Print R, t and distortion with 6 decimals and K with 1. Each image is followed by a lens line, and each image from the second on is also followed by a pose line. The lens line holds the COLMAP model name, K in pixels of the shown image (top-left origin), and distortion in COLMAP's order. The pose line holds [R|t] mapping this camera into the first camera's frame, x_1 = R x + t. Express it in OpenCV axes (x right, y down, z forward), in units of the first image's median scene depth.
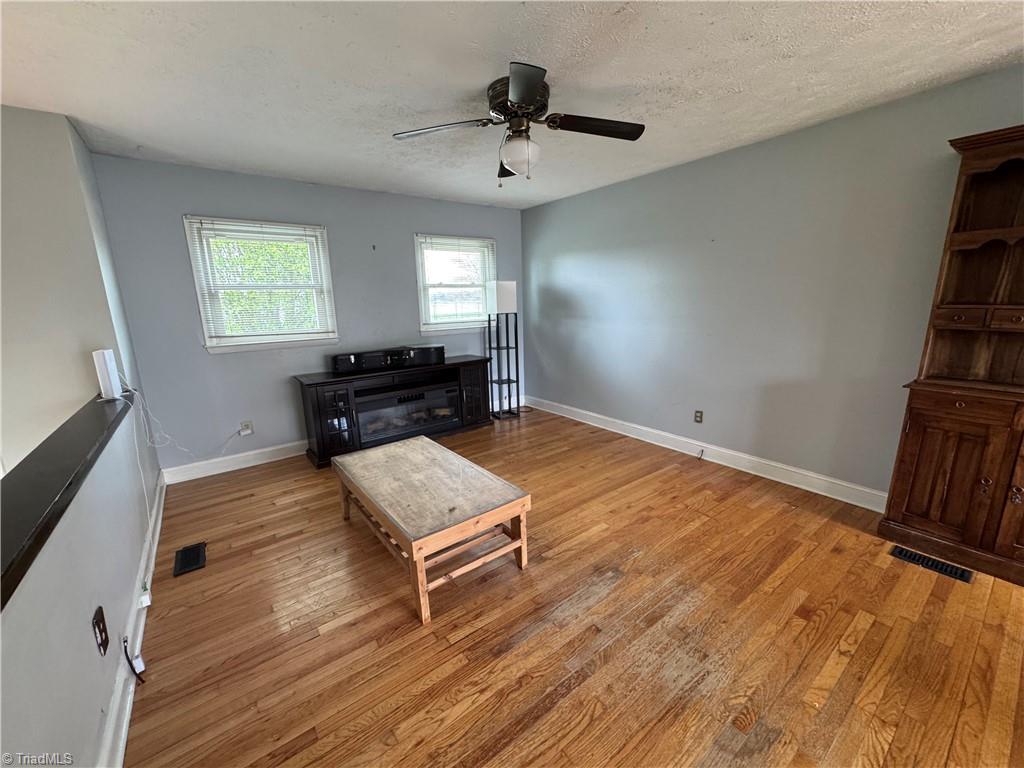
lens RADIAL K [[409.7, 0, 512.0], [0, 409.7, 384.0], [0, 0, 1]] dist [-0.000084, -0.000053]
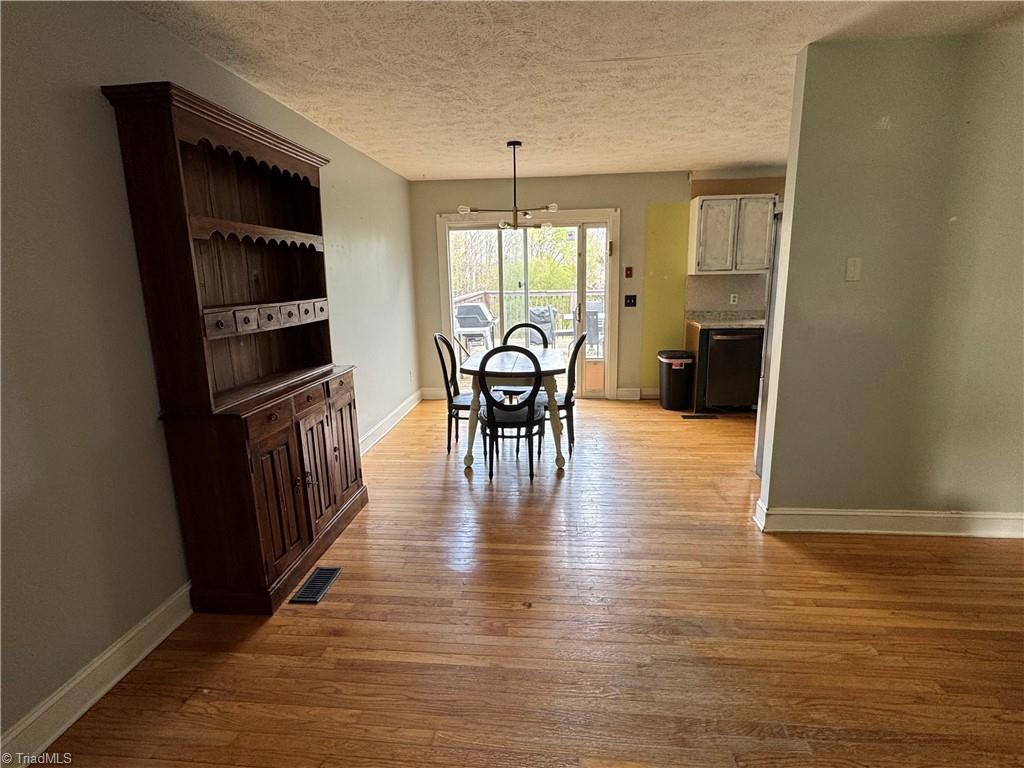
lens RADIAL K [[524.6, 0, 512.0], [0, 524.6, 384.0], [0, 0, 1]] dist [-0.000779, -0.000284]
pose [[-0.740307, -0.099771, 0.664824, -0.025425], [0.183675, 0.921282, 0.342787, -0.269238], [-0.646691, 0.375879, -0.663706, 1.236531]]
